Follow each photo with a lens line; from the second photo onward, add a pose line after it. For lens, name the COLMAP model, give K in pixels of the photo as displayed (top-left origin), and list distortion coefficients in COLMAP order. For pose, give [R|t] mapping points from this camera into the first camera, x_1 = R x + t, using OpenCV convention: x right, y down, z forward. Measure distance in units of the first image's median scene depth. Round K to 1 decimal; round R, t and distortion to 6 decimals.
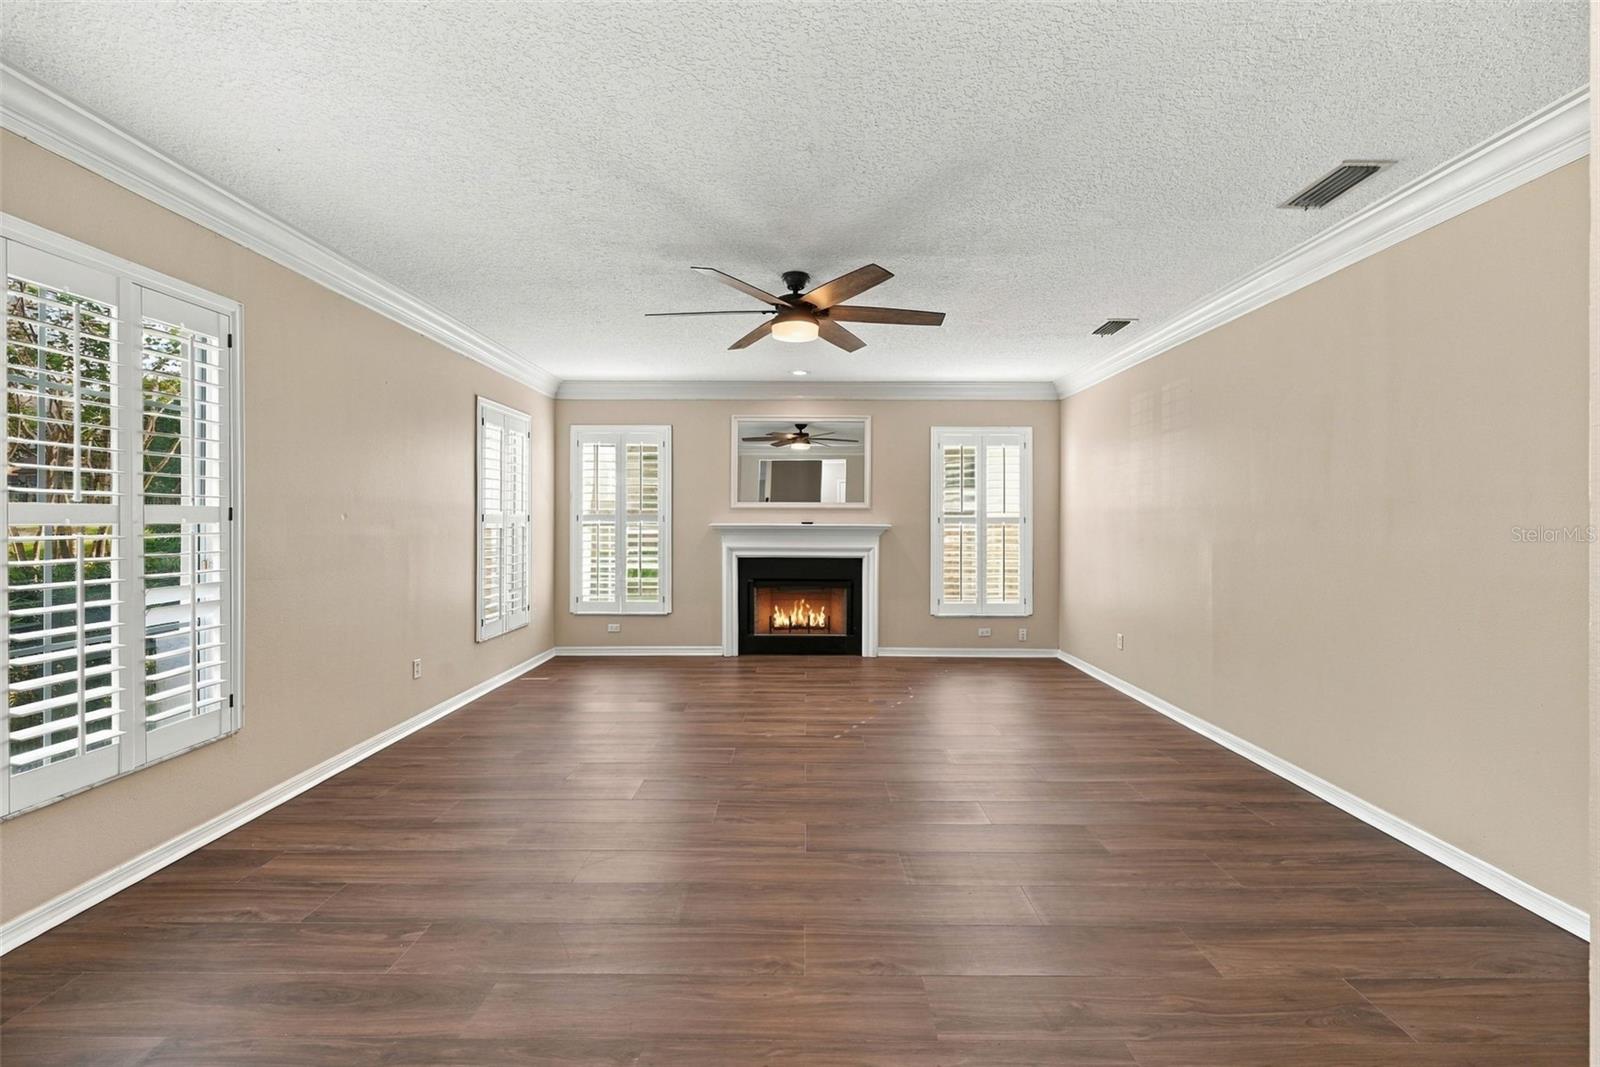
lens RADIAL K [[660.4, 0, 803.0], [0, 660.4, 530.4], [0, 0, 1]] dist [0.000221, 0.000005]
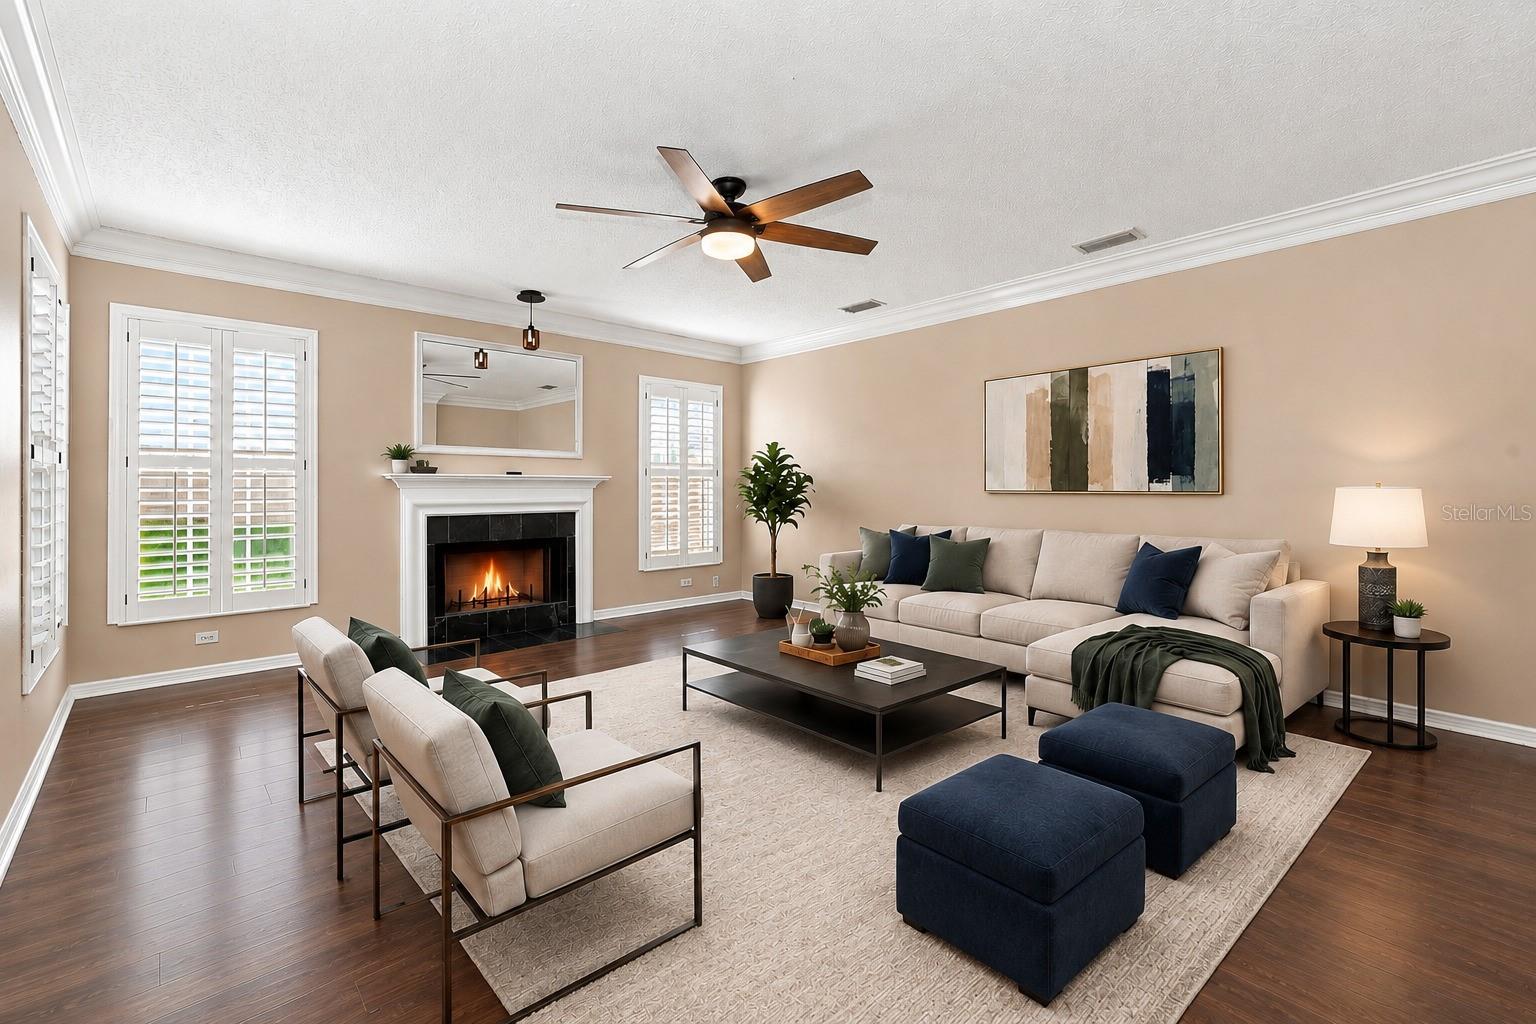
lens RADIAL K [[646.7, 0, 762.3], [0, 646.7, 491.9], [0, 0, 1]] dist [-0.000217, -0.000010]
pose [[0.737064, -0.005673, 0.675799, -0.312167], [0.009186, 0.999956, -0.001625, 0.016998], [-0.675761, 0.007406, 0.737084, 0.183285]]
